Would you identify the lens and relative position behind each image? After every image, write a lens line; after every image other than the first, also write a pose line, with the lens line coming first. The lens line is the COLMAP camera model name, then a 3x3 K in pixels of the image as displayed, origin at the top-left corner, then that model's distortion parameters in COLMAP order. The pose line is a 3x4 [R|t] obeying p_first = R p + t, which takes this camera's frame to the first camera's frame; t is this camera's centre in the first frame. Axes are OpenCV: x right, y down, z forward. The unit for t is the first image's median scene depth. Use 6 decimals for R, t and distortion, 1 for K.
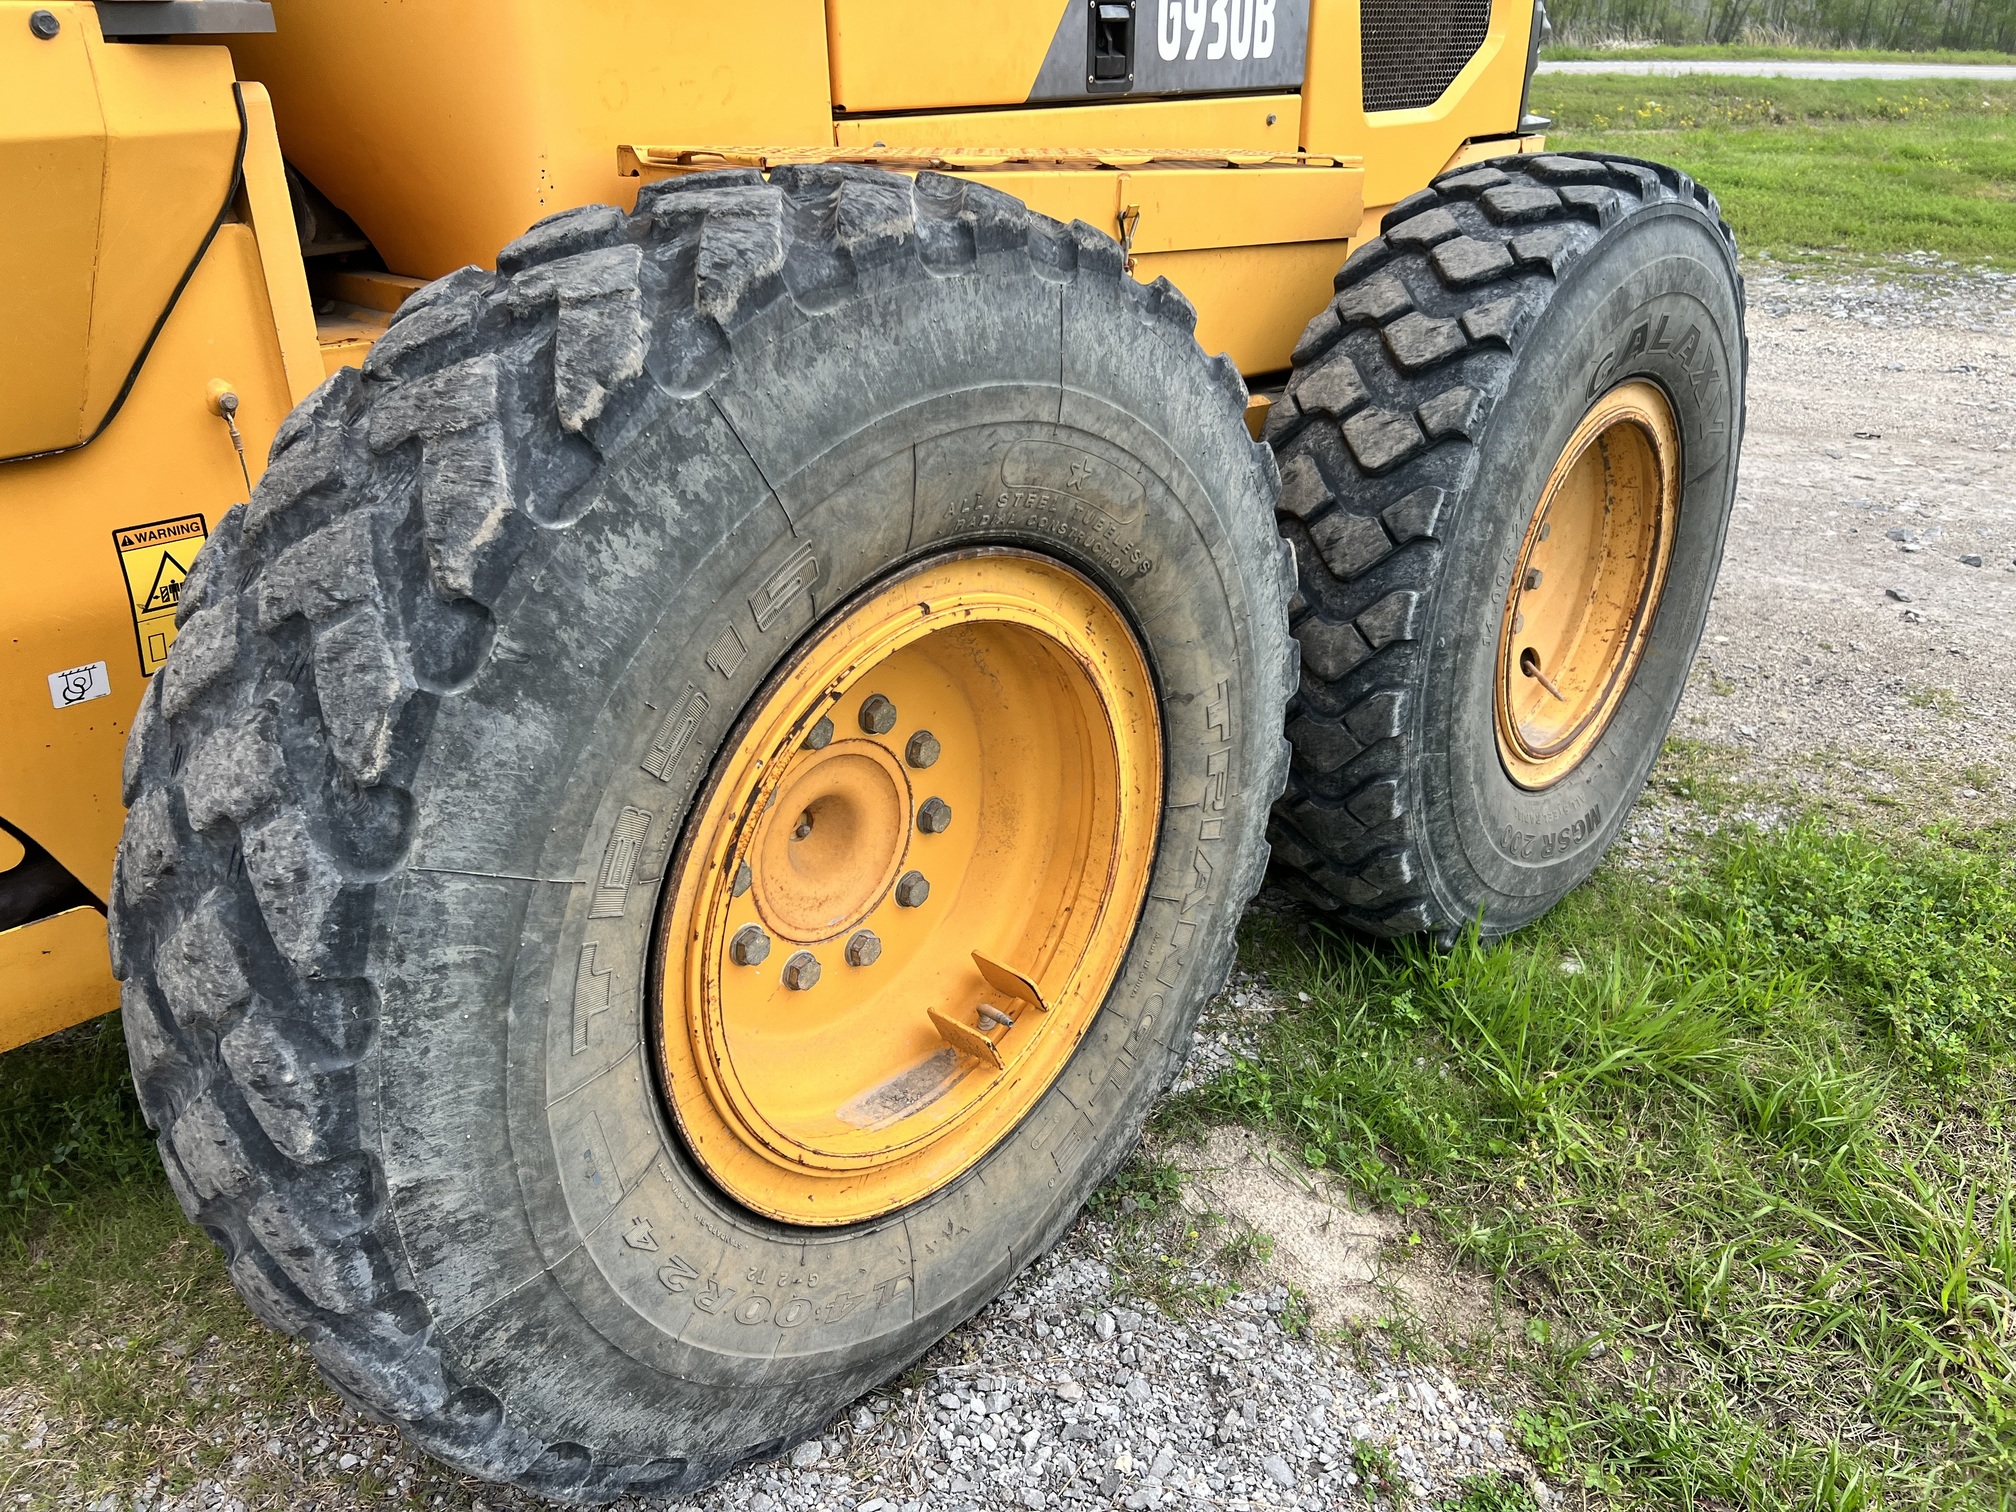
lens RADIAL K [[1508.4, 0, 970.2], [0, 1508.4, 755.7], [0, 0, 1]] dist [0.006338, 0.003663]
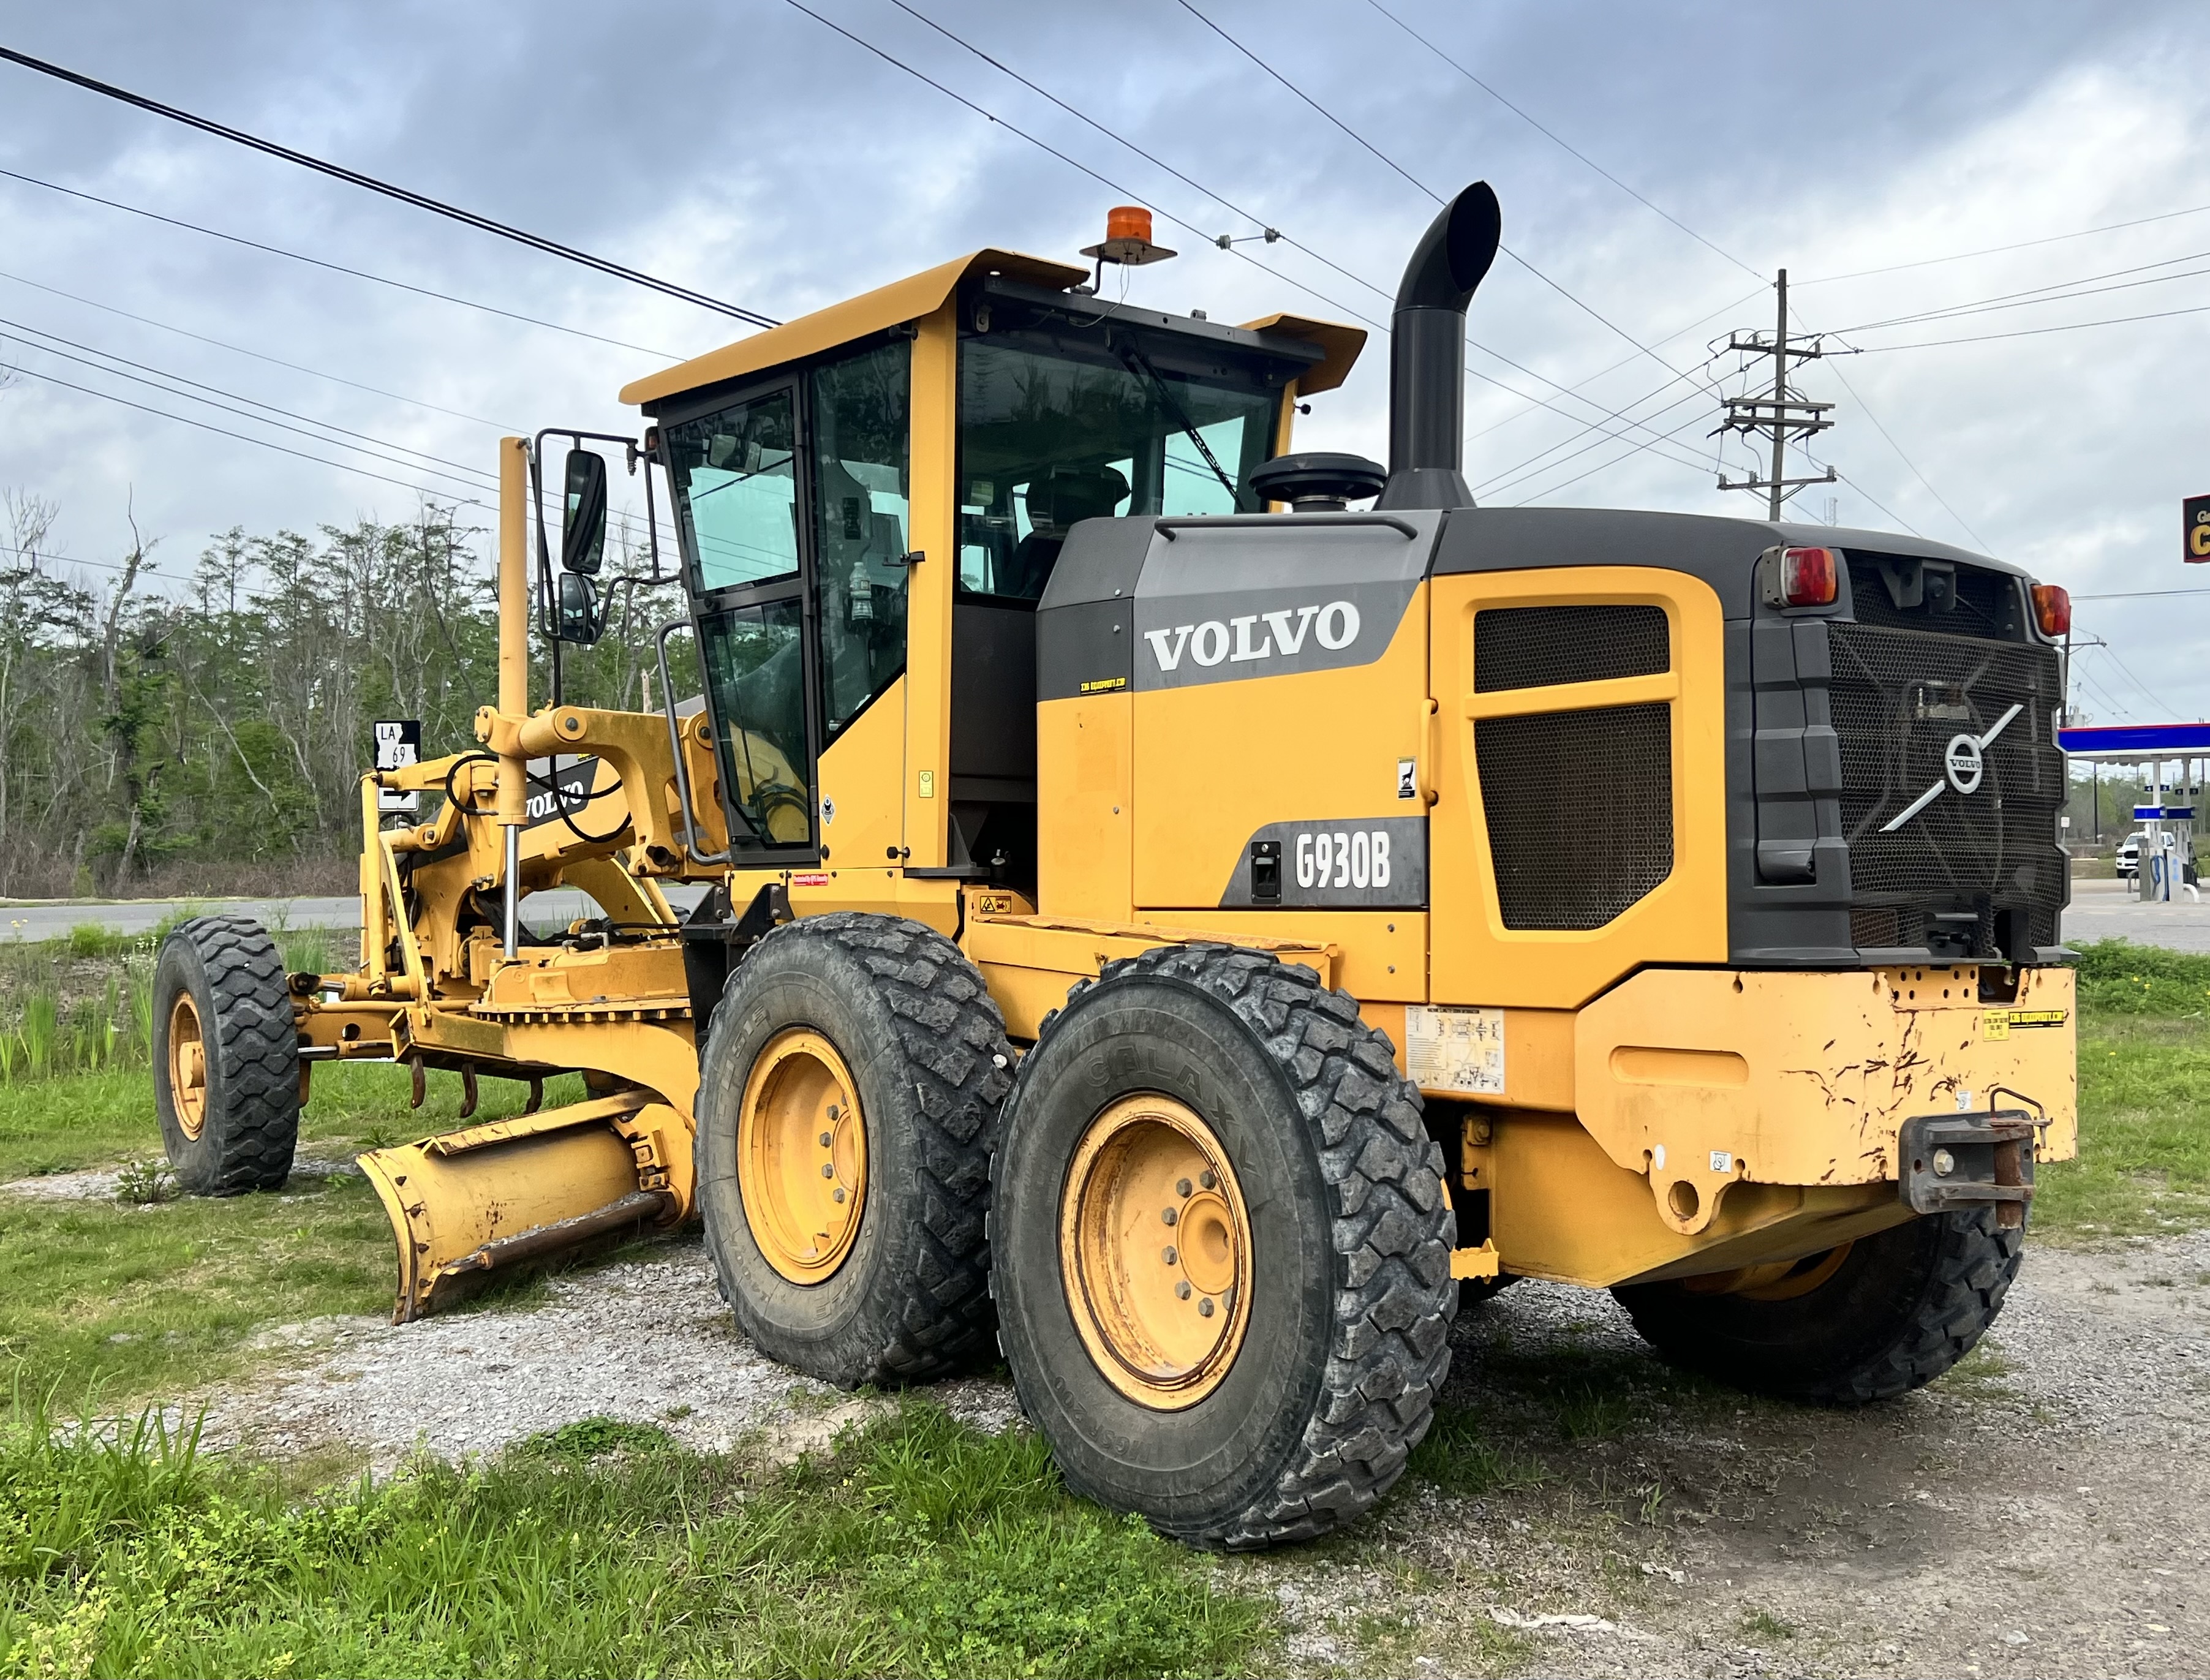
lens RADIAL K [[2230.9, 0, 1105.9], [0, 2230.9, 813.9], [0, 0, 1]] dist [0.055599, -0.000247]
pose [[-0.127006, -0.027884, -0.991510, 3.394362], [-0.422829, 0.905755, 0.028690, -0.703389], [0.897265, 0.422883, -0.126827, 1.489685]]
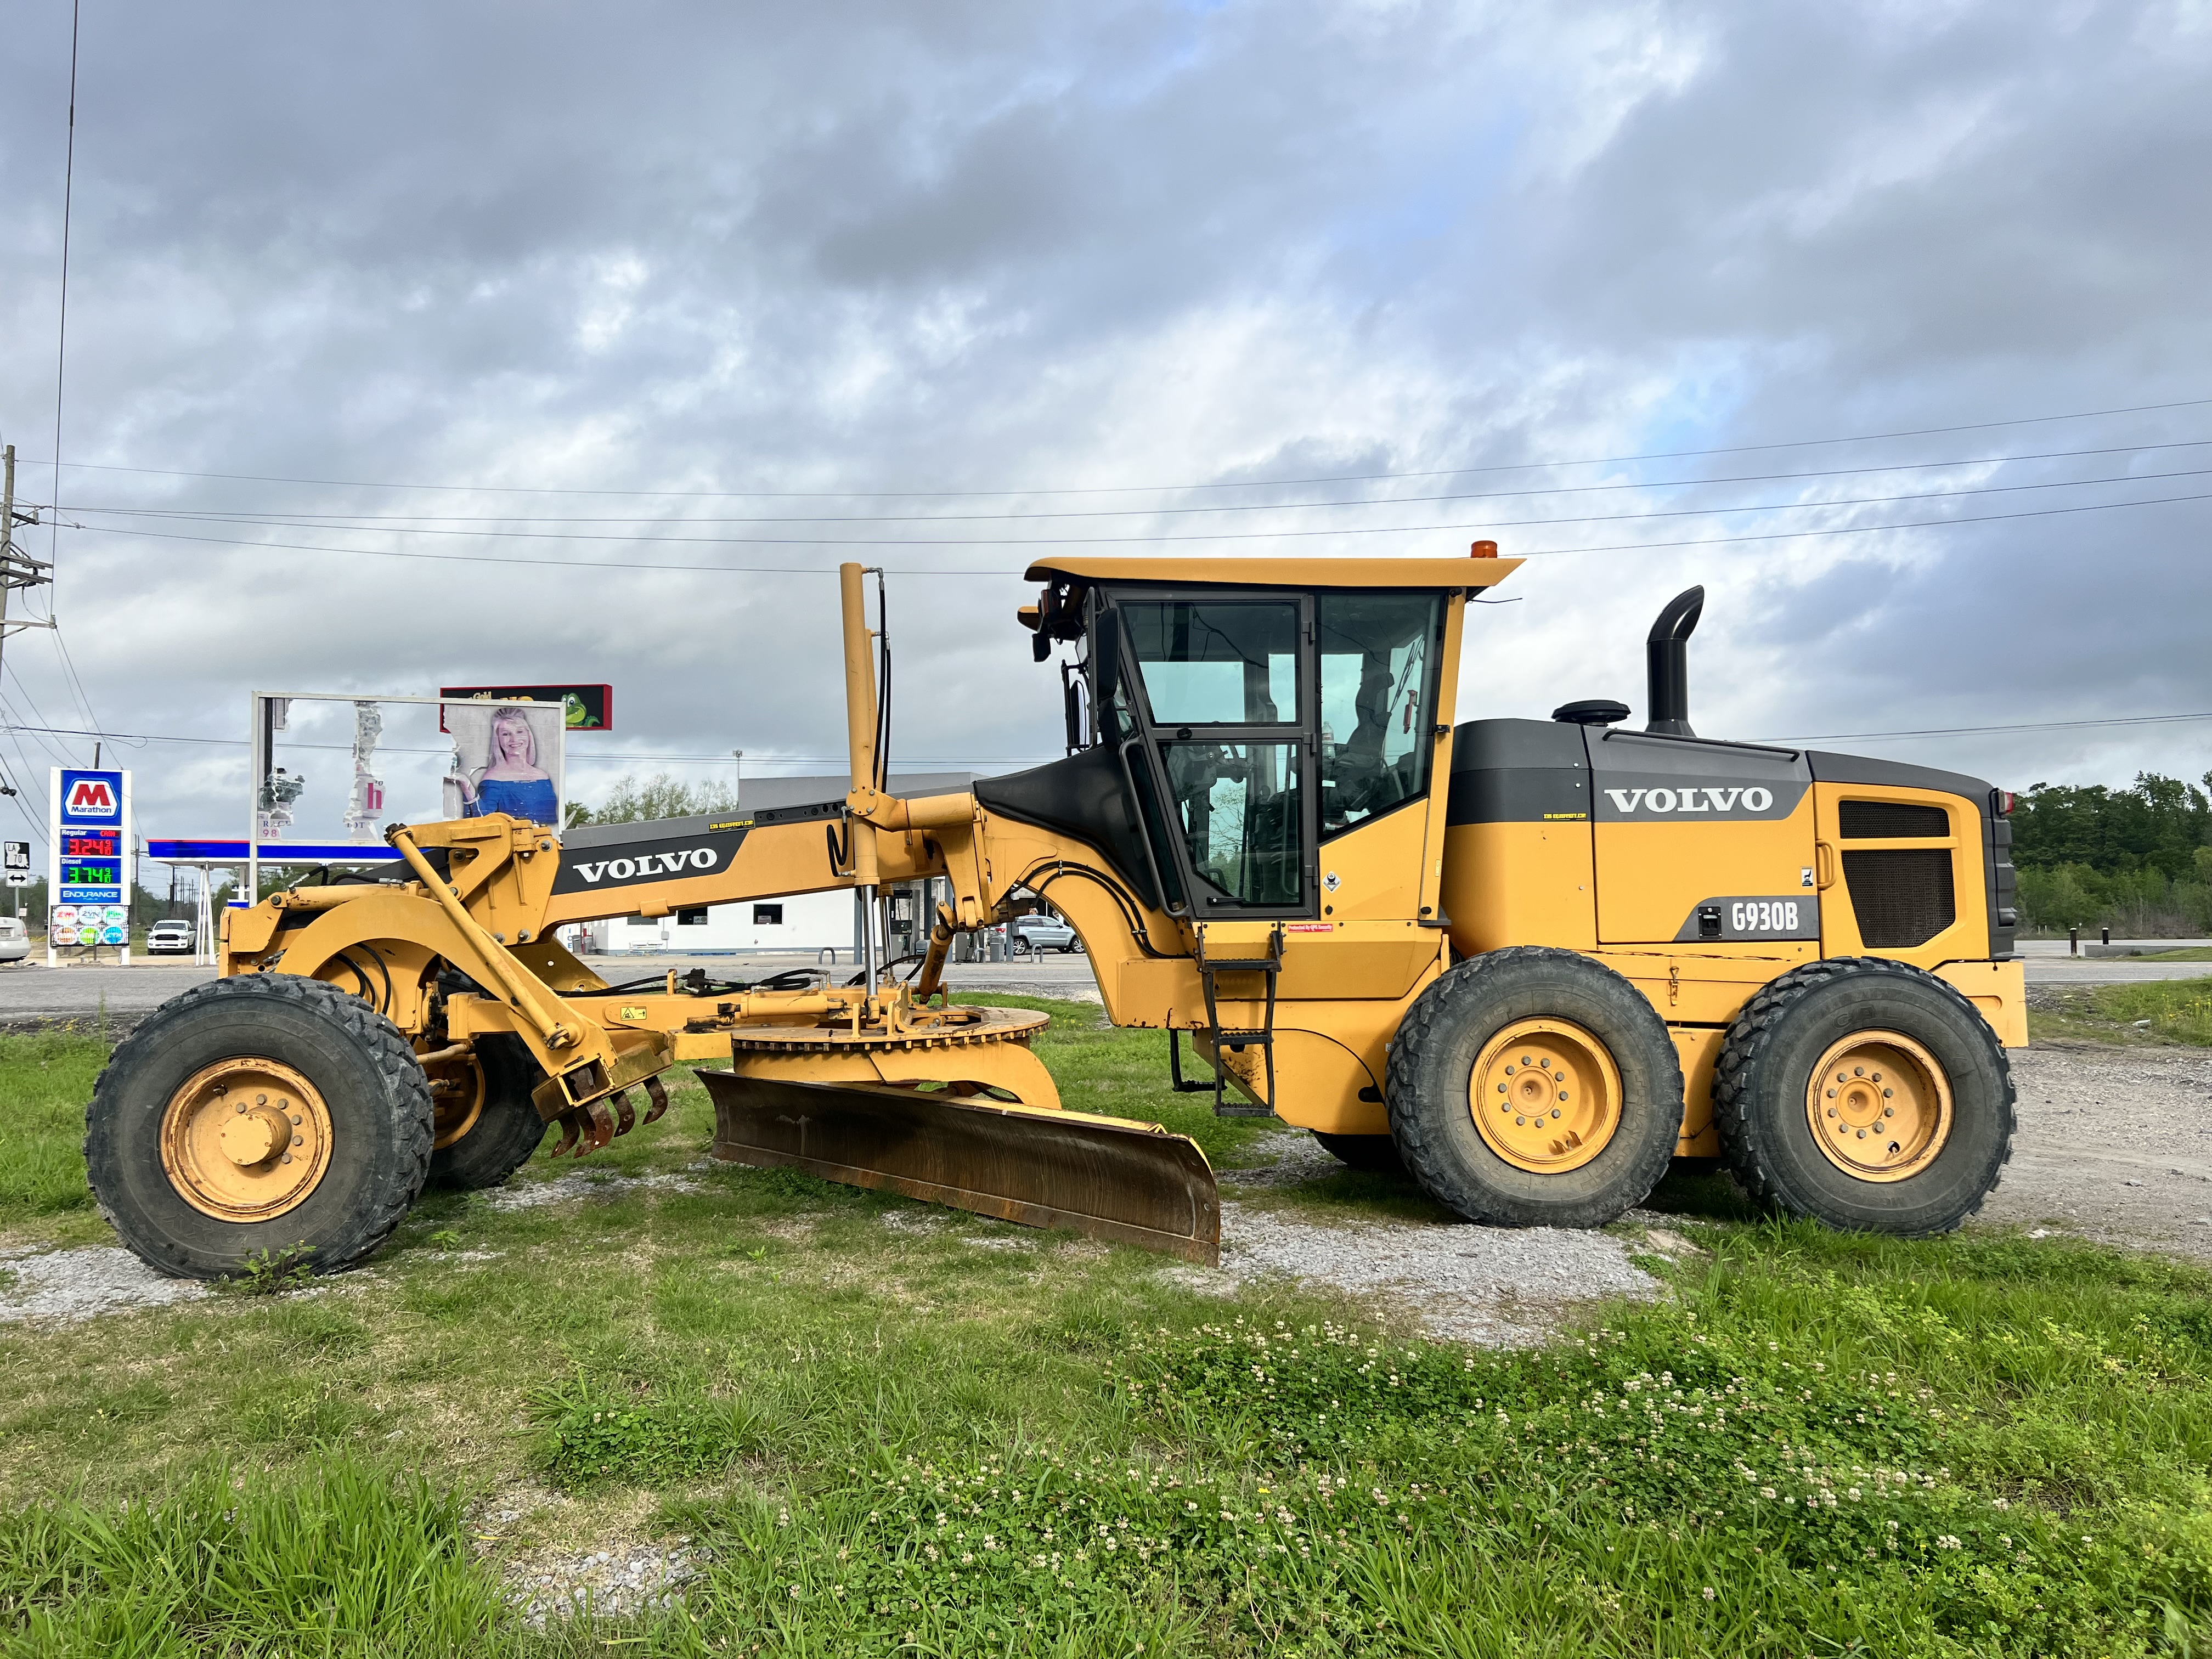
lens RADIAL K [[1655.0, 0, 1064.5], [0, 1655.0, 829.2], [0, 0, 1]] dist [0.006338, 0.003663]
pose [[0.727872, -0.053909, -0.683590, 2.006023], [-0.287286, 0.881220, -0.375391, 1.413055], [0.622630, 0.469623, 0.625928, -2.859248]]
